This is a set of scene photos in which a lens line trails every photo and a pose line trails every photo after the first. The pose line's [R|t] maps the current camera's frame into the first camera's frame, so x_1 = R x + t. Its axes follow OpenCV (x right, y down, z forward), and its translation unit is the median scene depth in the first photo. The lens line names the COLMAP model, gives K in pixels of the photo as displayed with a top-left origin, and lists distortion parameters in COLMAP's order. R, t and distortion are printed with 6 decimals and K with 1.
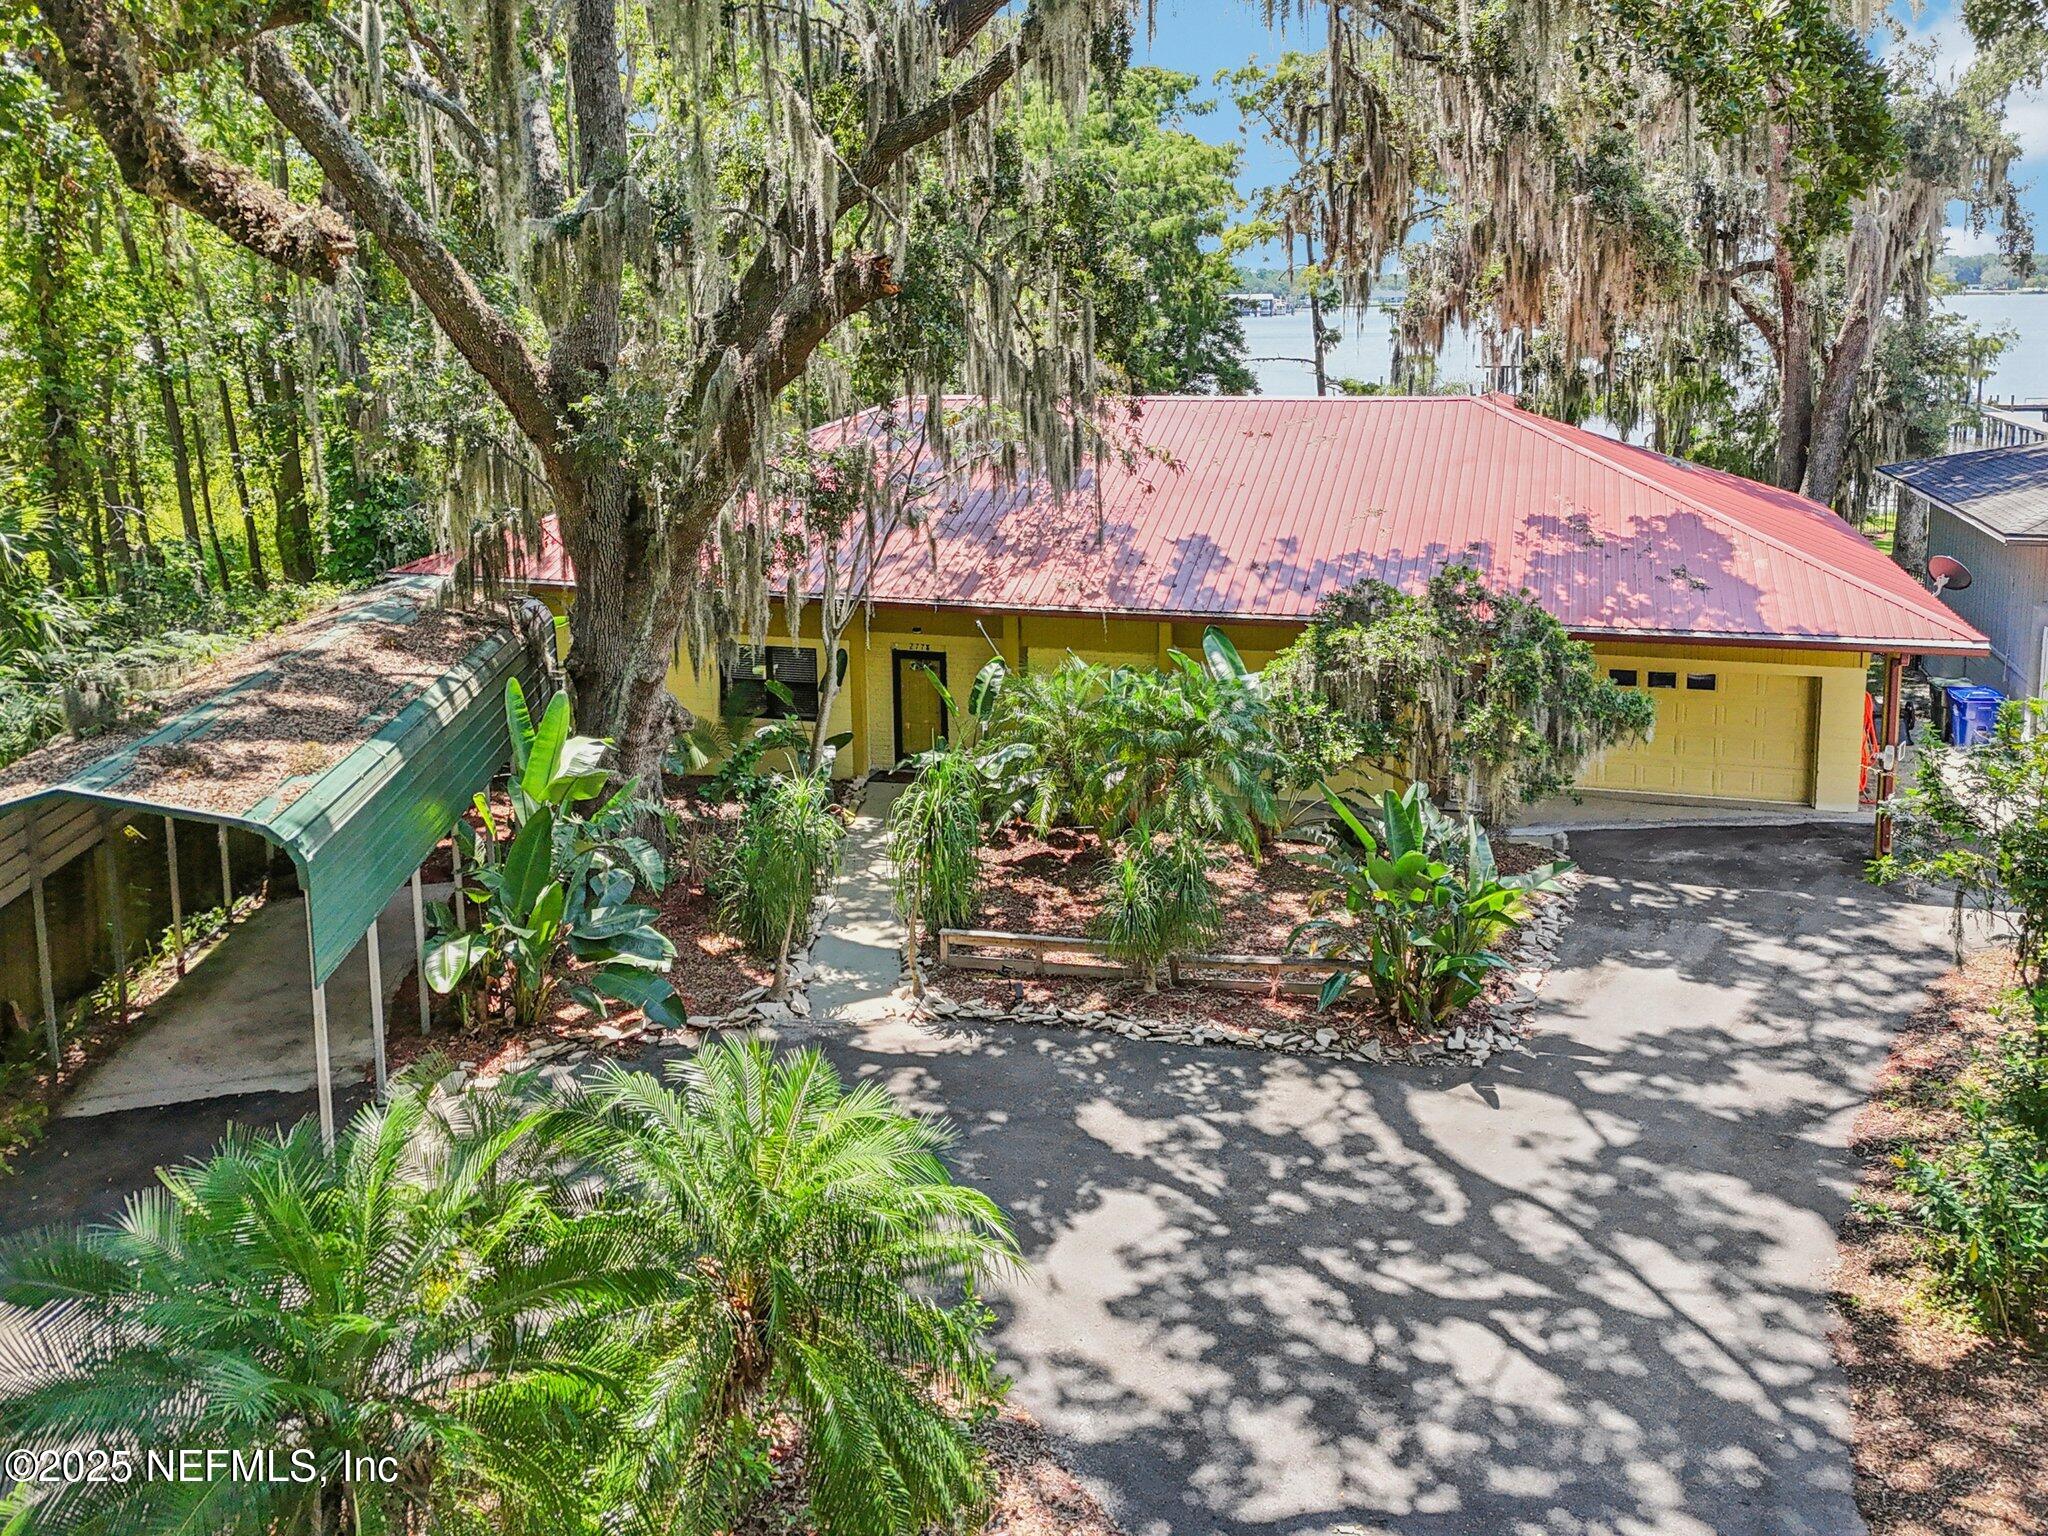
lens RADIAL K [[1486.3, 0, 1068.1], [0, 1486.3, 776.6], [0, 0, 1]] dist [0.074814, -0.091212]
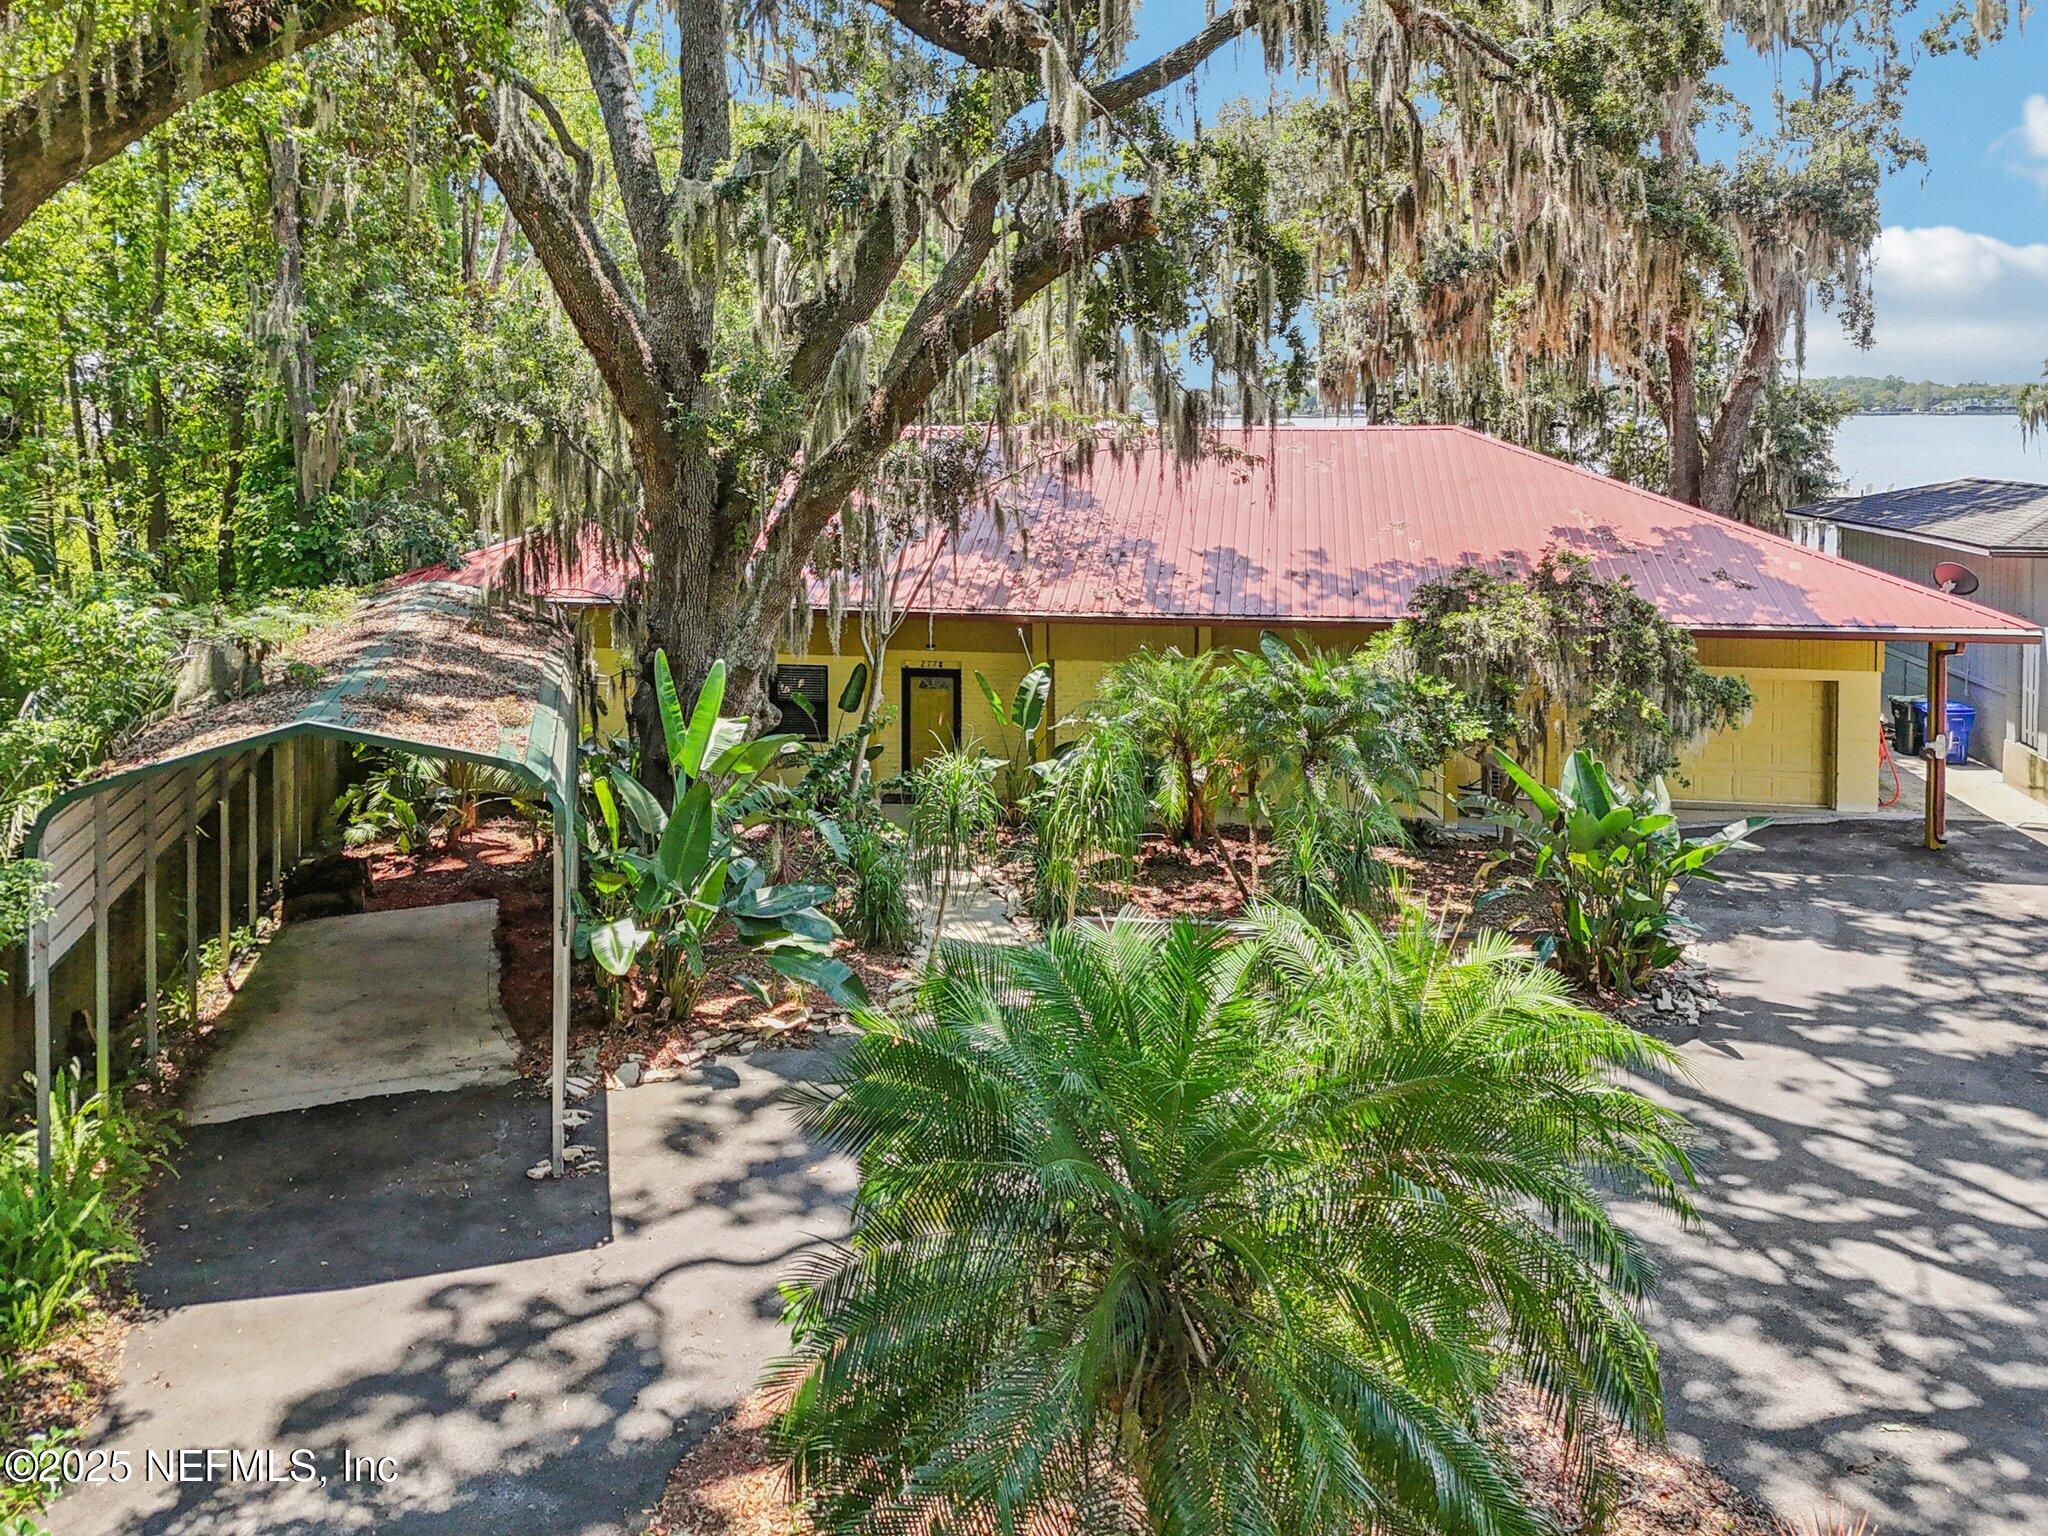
lens RADIAL K [[1520.1, 0, 1015.3], [0, 1520.1, 725.1], [0, 0, 1]] dist [0.030666, -0.011033]
pose [[0.994046, -0.006857, 0.108748, -0.223382], [0.017171, 0.995406, -0.094193, 0.068033], [-0.107603, 0.095499, 0.989597, 0.027532]]
